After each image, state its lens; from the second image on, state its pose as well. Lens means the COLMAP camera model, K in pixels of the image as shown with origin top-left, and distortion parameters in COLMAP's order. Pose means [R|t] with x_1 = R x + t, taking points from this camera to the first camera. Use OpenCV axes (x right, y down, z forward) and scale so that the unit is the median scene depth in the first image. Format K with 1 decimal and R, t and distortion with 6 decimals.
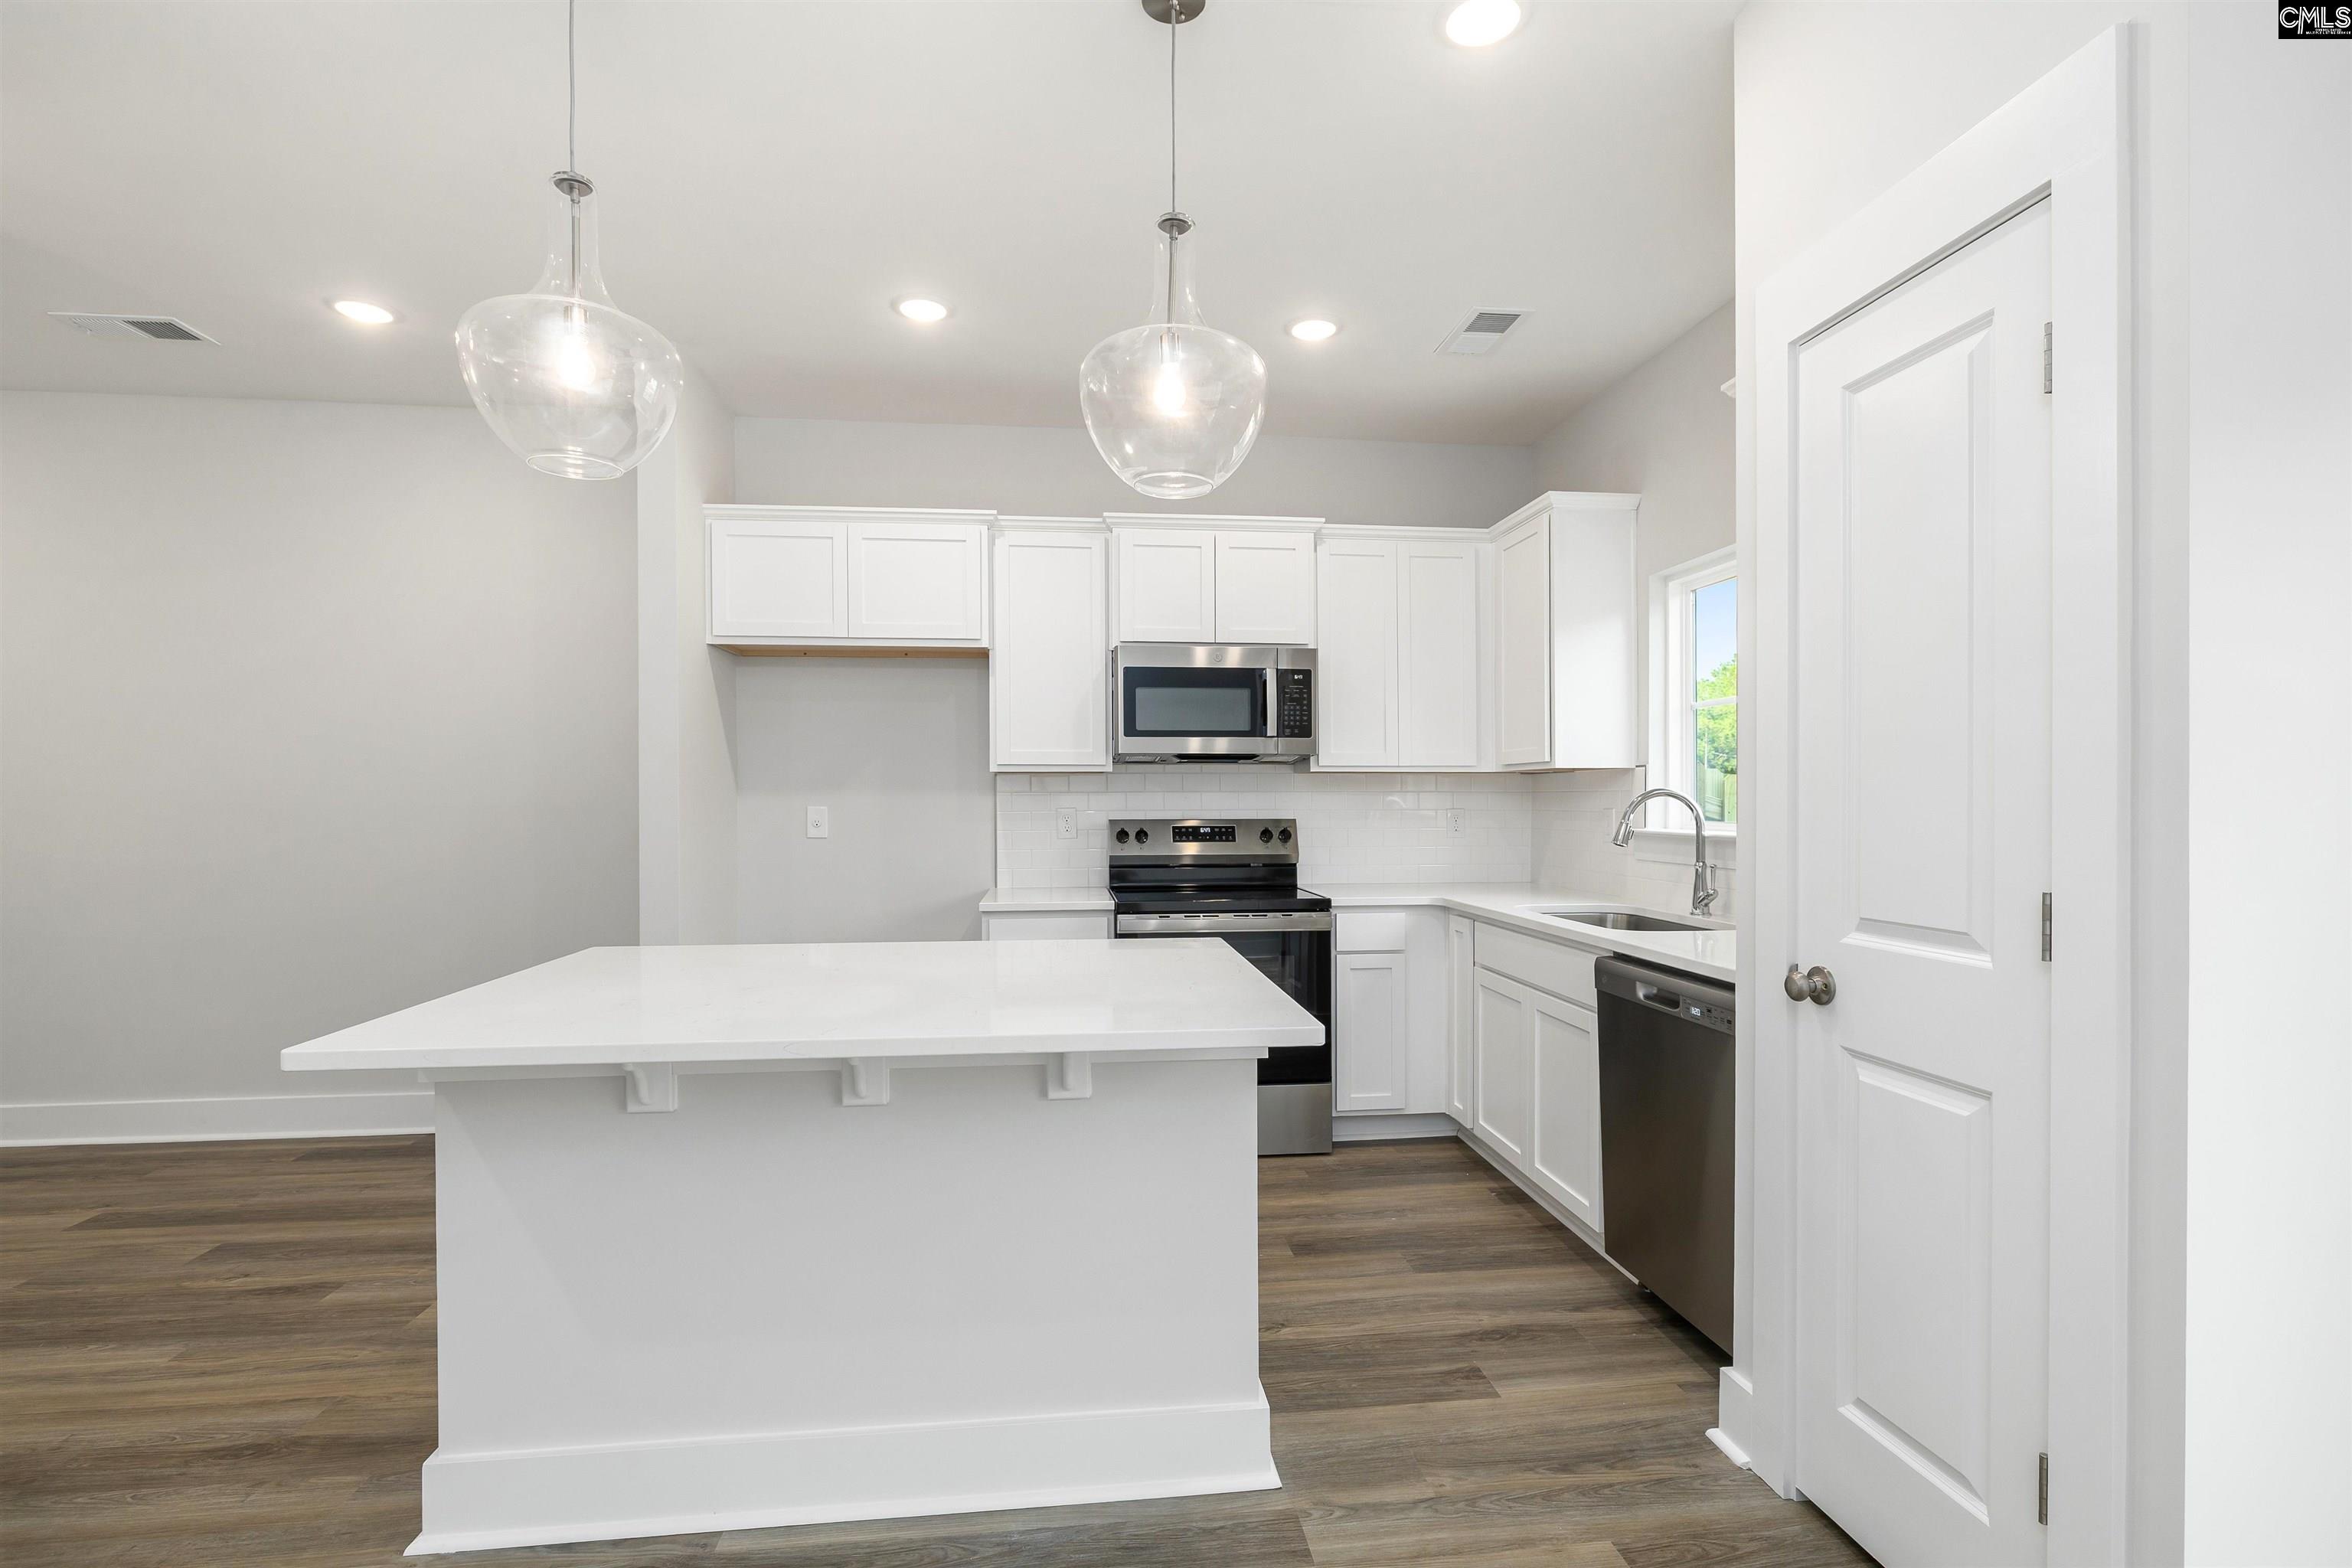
lens RADIAL K [[1106.1, 0, 1180.7], [0, 1106.1, 803.0], [0, 0, 1]] dist [-0.010016, 0.003107]
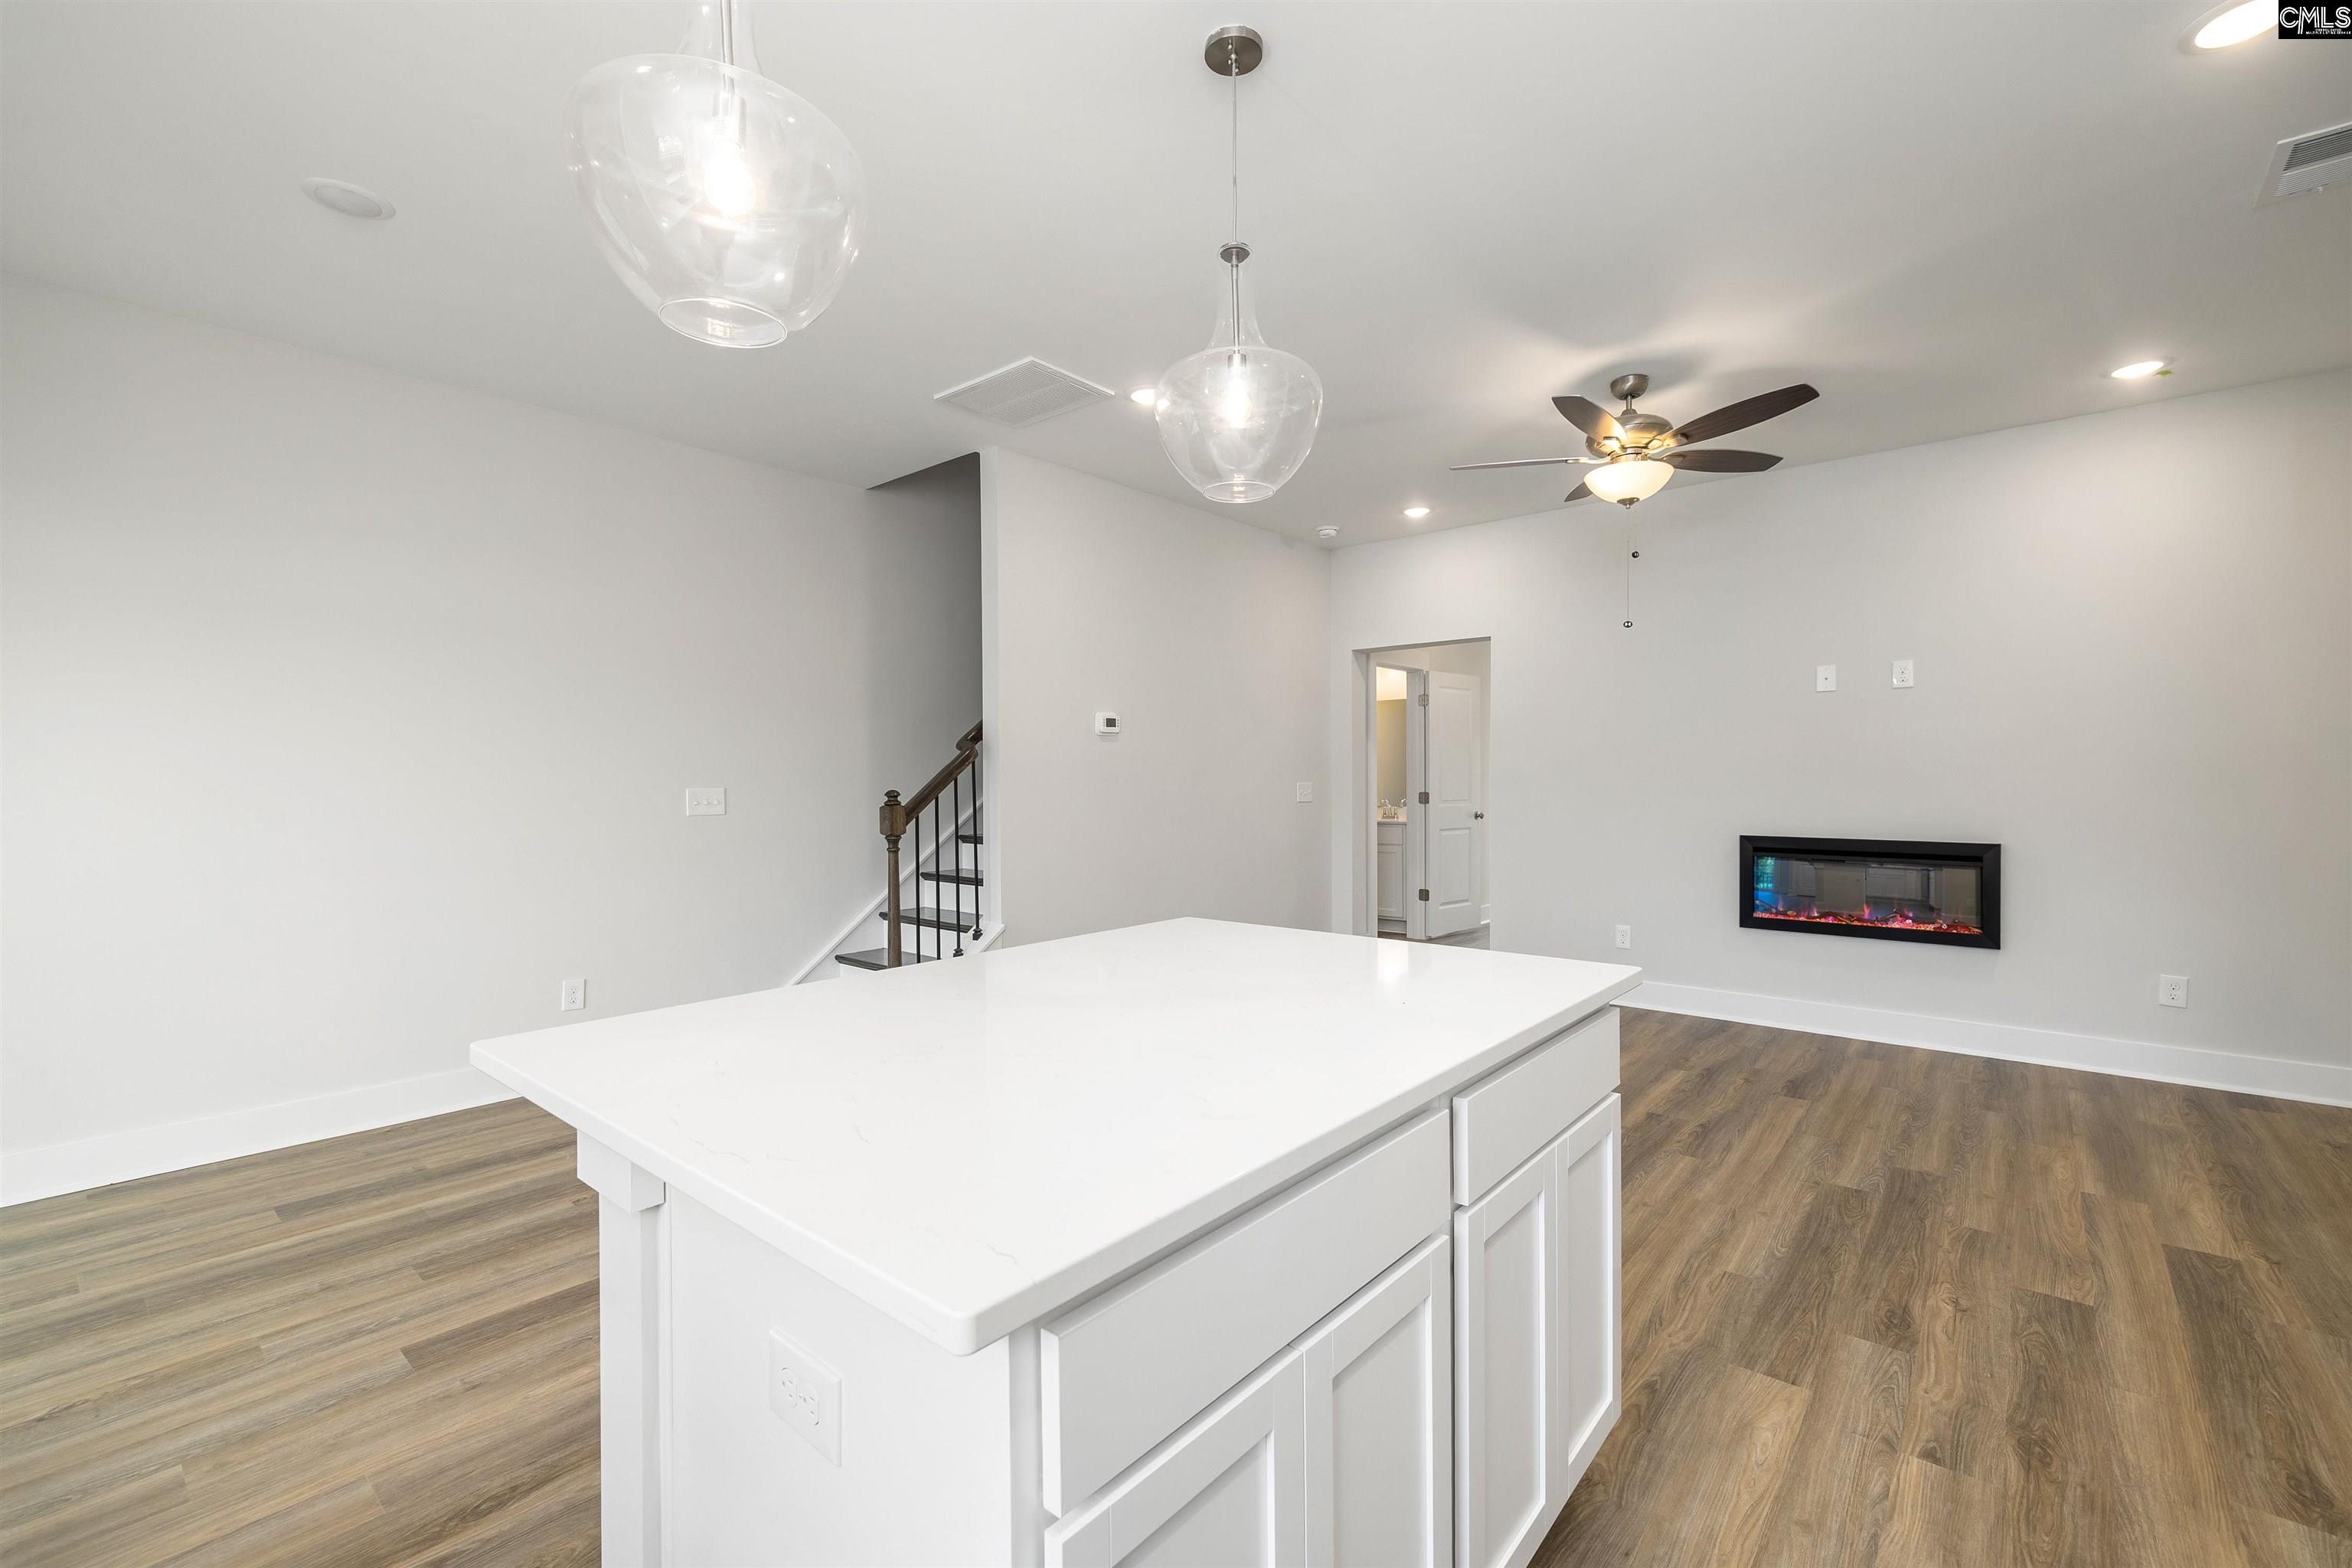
lens RADIAL K [[1022.1, 0, 1181.8], [0, 1022.1, 777.5], [0, 0, 1]] dist [-0.001034, 0.000548]
pose [[-0.731436, 0.008725, -0.681854, 0.142446], [0.001836, 0.999940, 0.010826, -0.005789], [0.681907, 0.006666, -0.731408, 1.038339]]
